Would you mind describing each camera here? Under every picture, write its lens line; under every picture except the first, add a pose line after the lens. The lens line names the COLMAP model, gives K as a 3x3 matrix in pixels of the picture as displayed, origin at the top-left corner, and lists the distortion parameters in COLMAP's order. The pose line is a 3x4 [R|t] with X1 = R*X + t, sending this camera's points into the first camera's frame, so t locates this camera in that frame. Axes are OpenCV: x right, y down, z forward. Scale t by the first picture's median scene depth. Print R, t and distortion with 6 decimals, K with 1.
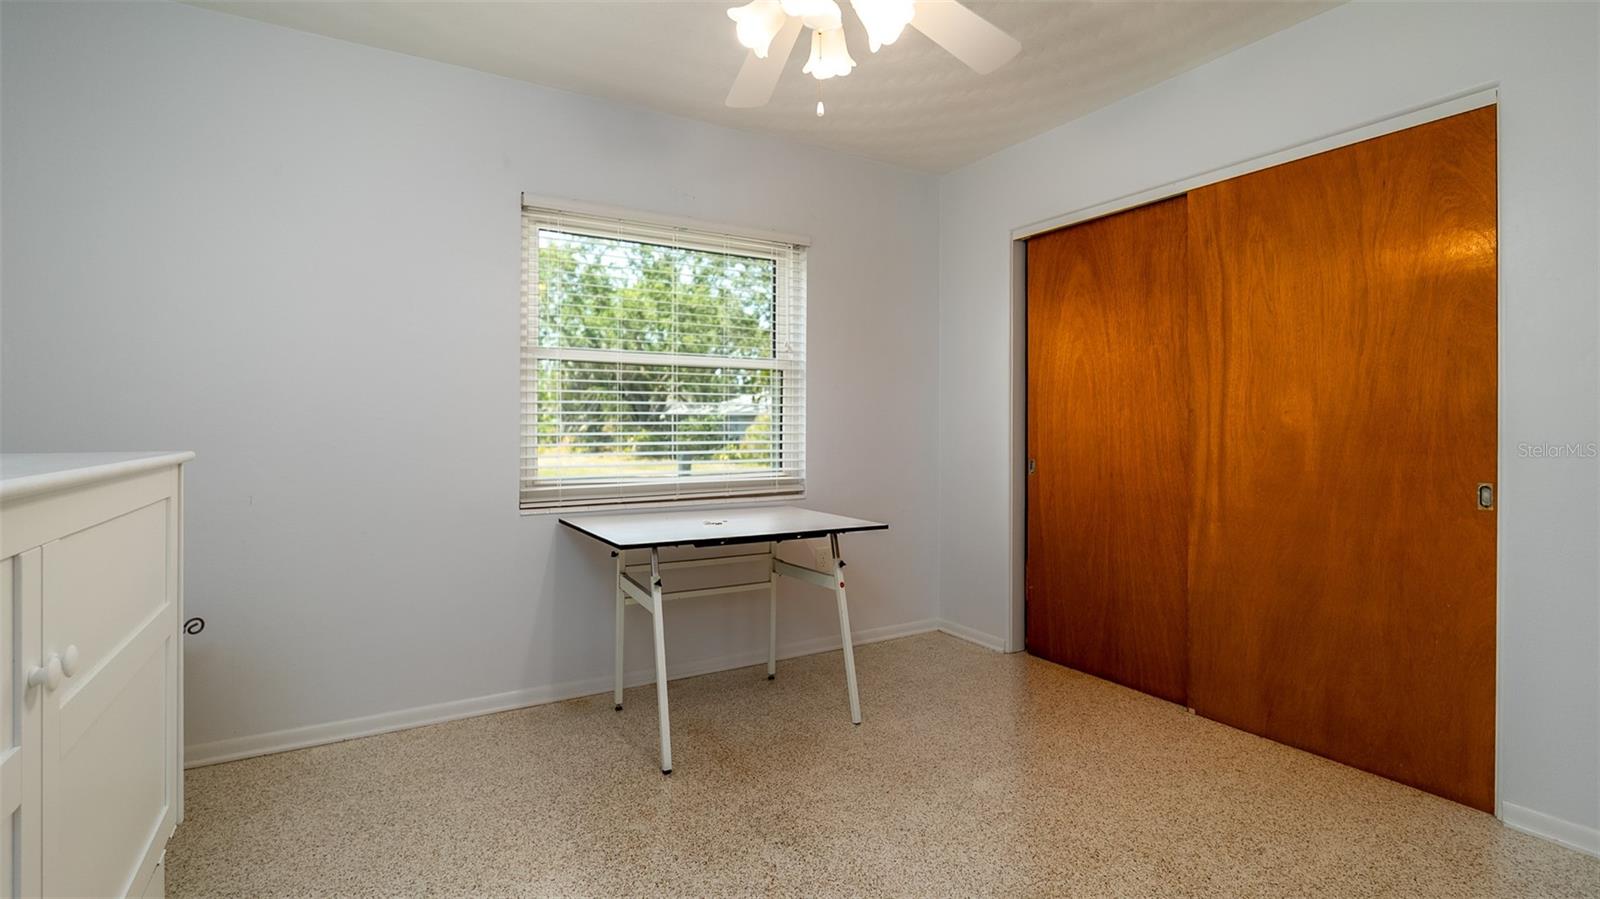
lens RADIAL K [[743.1, 0, 792.1], [0, 743.1, 423.4], [0, 0, 1]] dist [-0.009360, 0.000874]
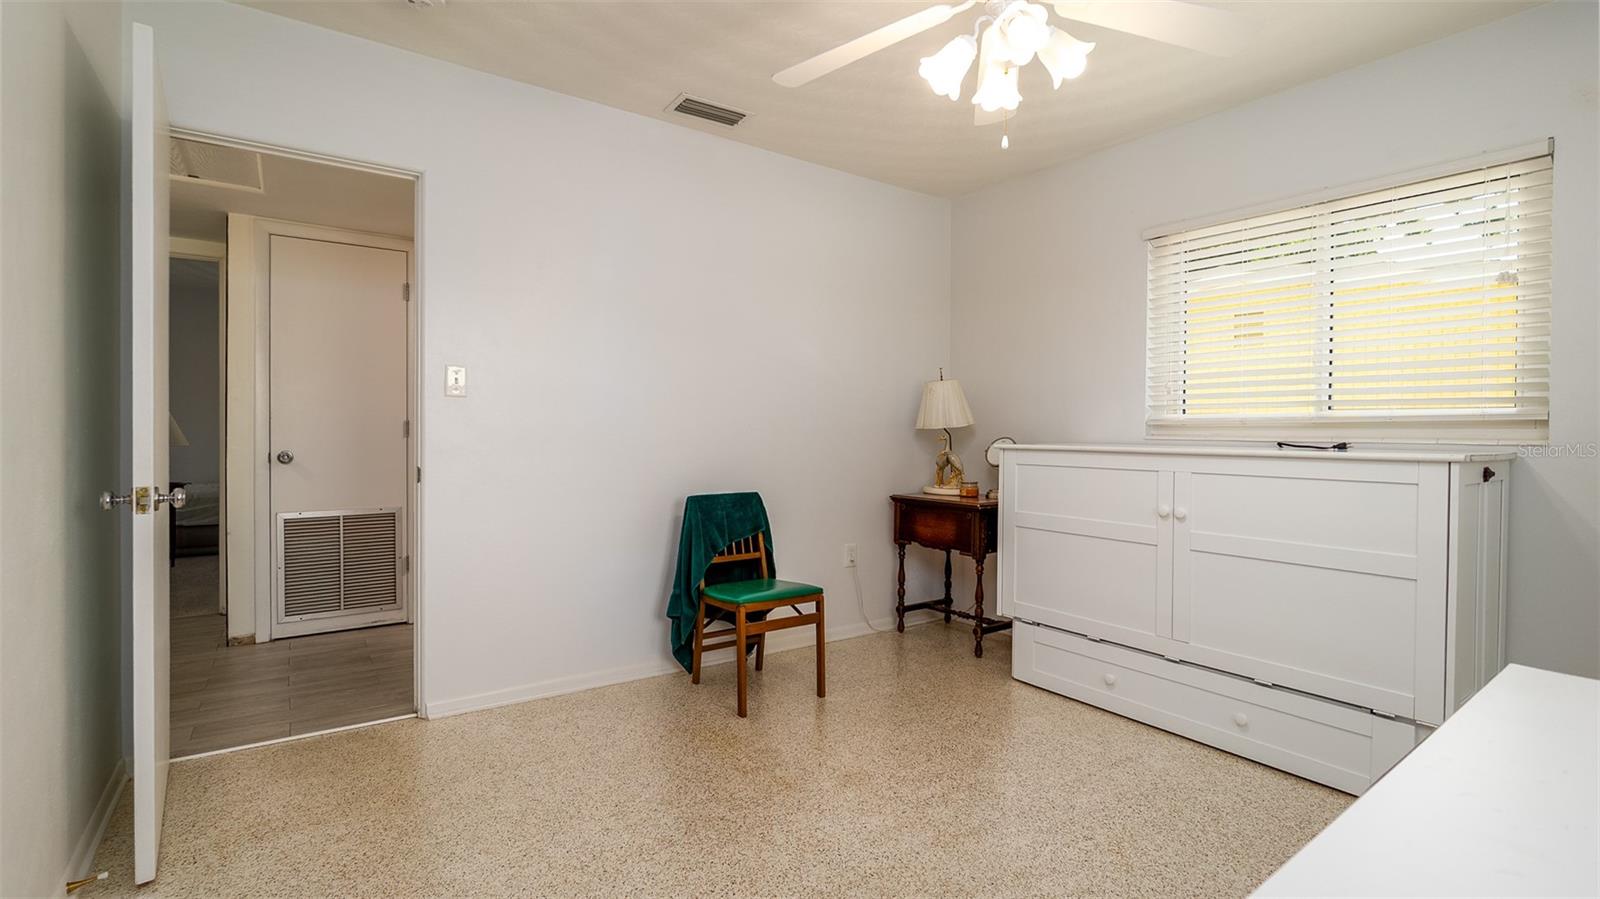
lens RADIAL K [[734.4, 0, 798.7], [0, 734.4, 433.0], [0, 0, 1]] dist [-0.009034, 0.001052]
pose [[-0.997359, -0.004422, -0.072498, 0.265537], [-0.004333, 0.999990, -0.001388, 0.005510], [0.072504, -0.001070, -0.997368, 1.304048]]
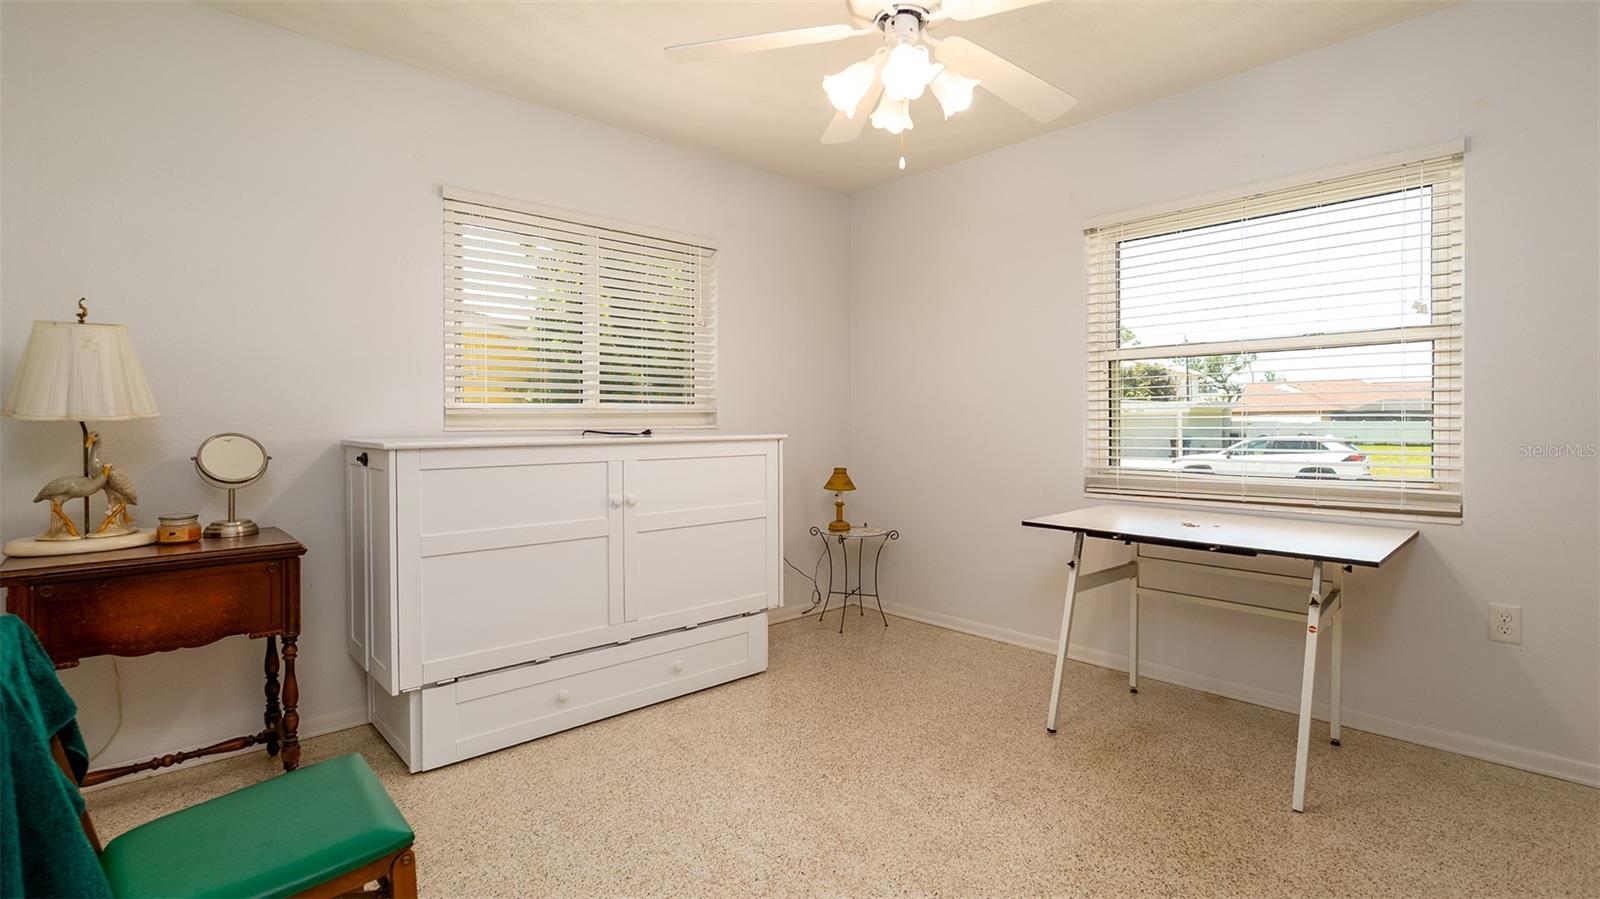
lens RADIAL K [[743.1, 0, 792.1], [0, 743.1, 423.4], [0, 0, 1]] dist [-0.009360, 0.000874]
pose [[0.195963, 0.004145, -0.980602, 0.762912], [0.009793, 0.999933, 0.006184, -0.002074], [0.980562, -0.010815, 0.195909, 0.366338]]
